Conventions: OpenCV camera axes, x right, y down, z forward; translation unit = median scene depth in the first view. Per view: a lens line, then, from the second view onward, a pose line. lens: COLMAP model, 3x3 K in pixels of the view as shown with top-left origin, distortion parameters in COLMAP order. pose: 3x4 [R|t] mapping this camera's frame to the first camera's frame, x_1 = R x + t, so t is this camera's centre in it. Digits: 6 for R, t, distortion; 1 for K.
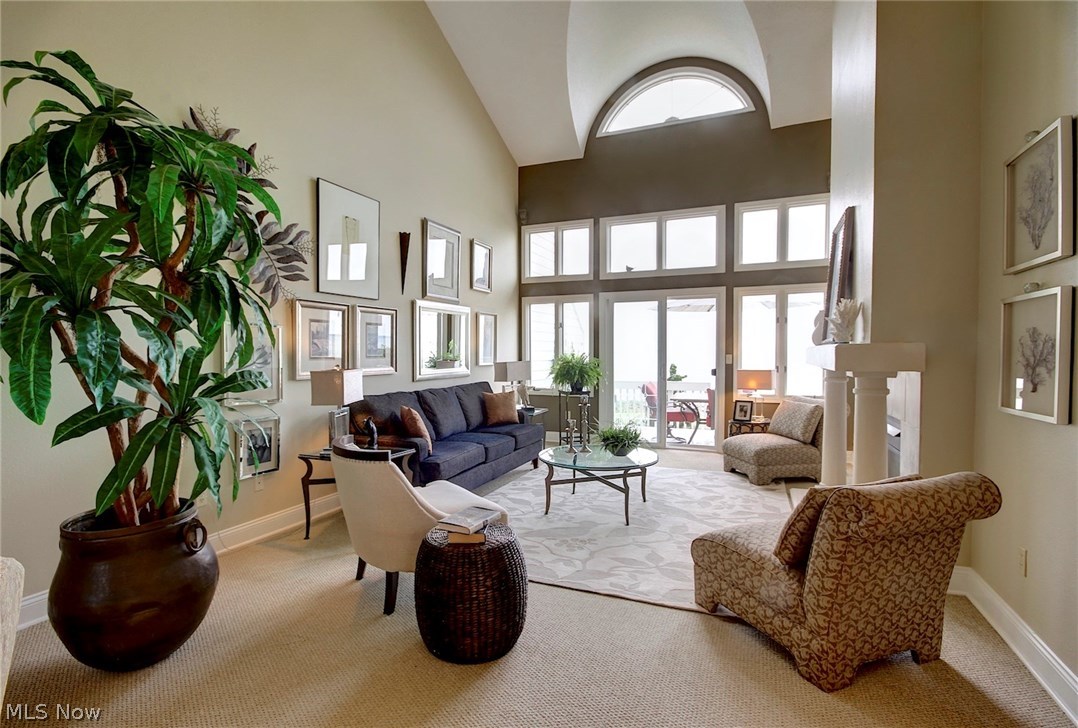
lens RADIAL K [[511.6, 0, 523.0], [0, 511.6, 367.6], [0, 0, 1]] dist [0.002646, 0.000358]
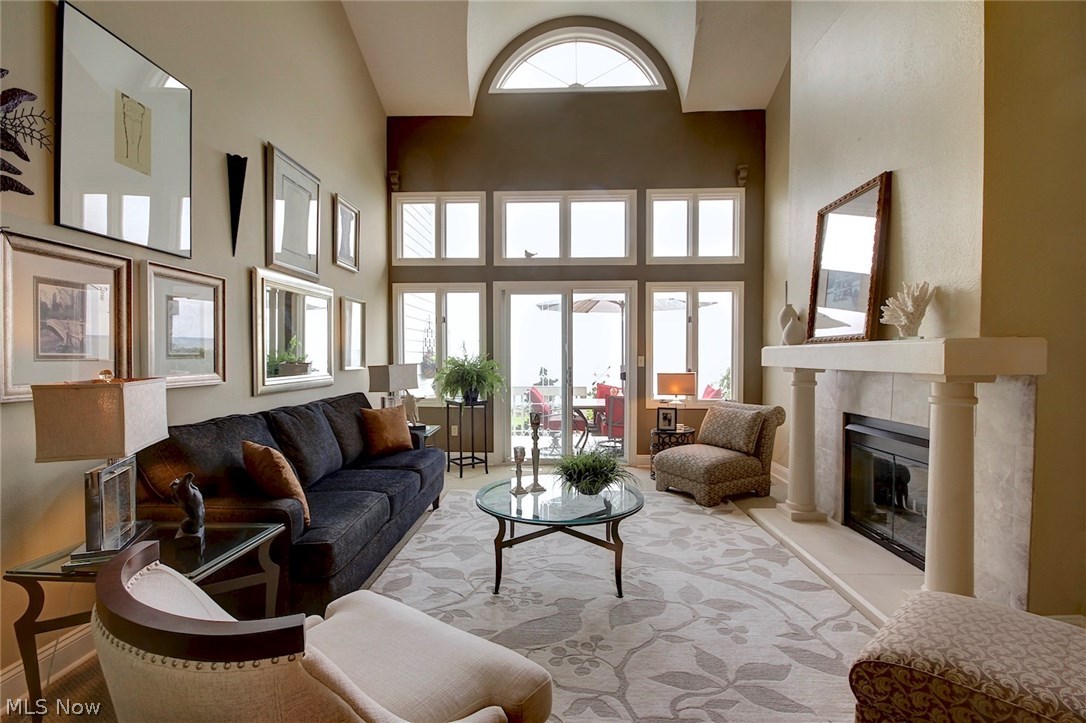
lens RADIAL K [[499.4, 0, 531.2], [0, 499.4, 374.2], [0, 0, 1]] dist [-0.005139, -0.000792]
pose [[0.935206, -0.008913, 0.353992, -0.101307], [0.007225, 0.999955, 0.006087, -0.000965], [-0.354031, -0.003135, 0.935229, 0.276196]]
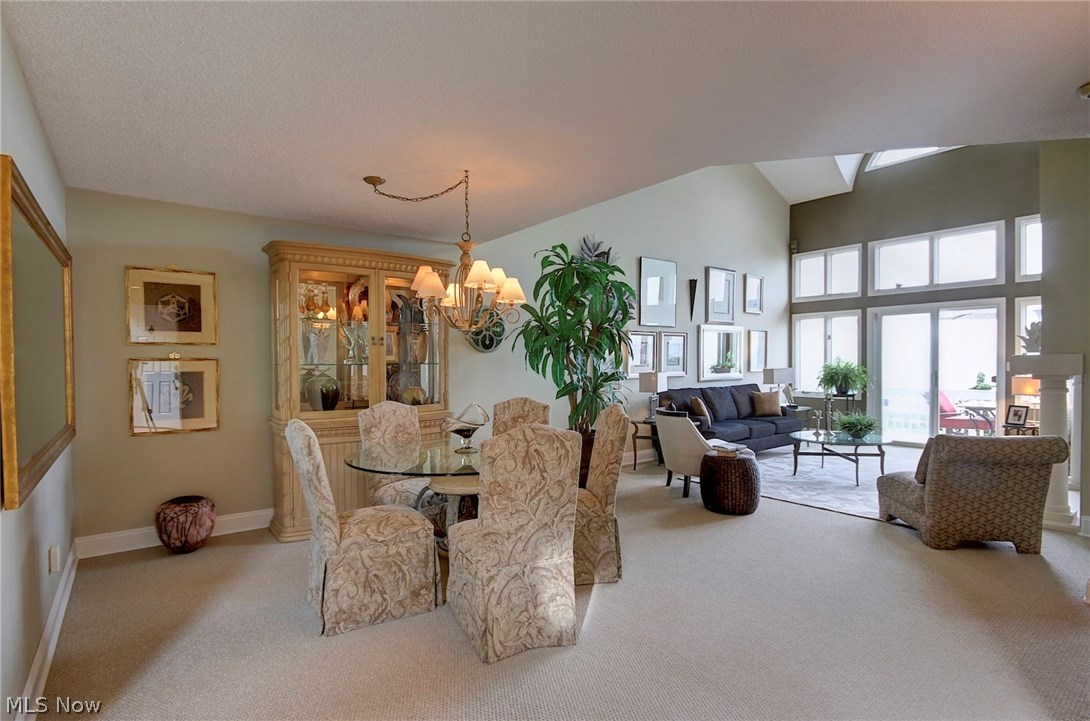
lens RADIAL K [[501.3, 0, 533.2], [0, 501.3, 373.3], [0, 0, 1]] dist [-0.005139, -0.000792]
pose [[0.865372, 0.007786, -0.501070, 0.080658], [-0.009880, 0.999950, -0.001526, 0.009166], [0.501033, 0.006271, 0.865405, -0.407585]]
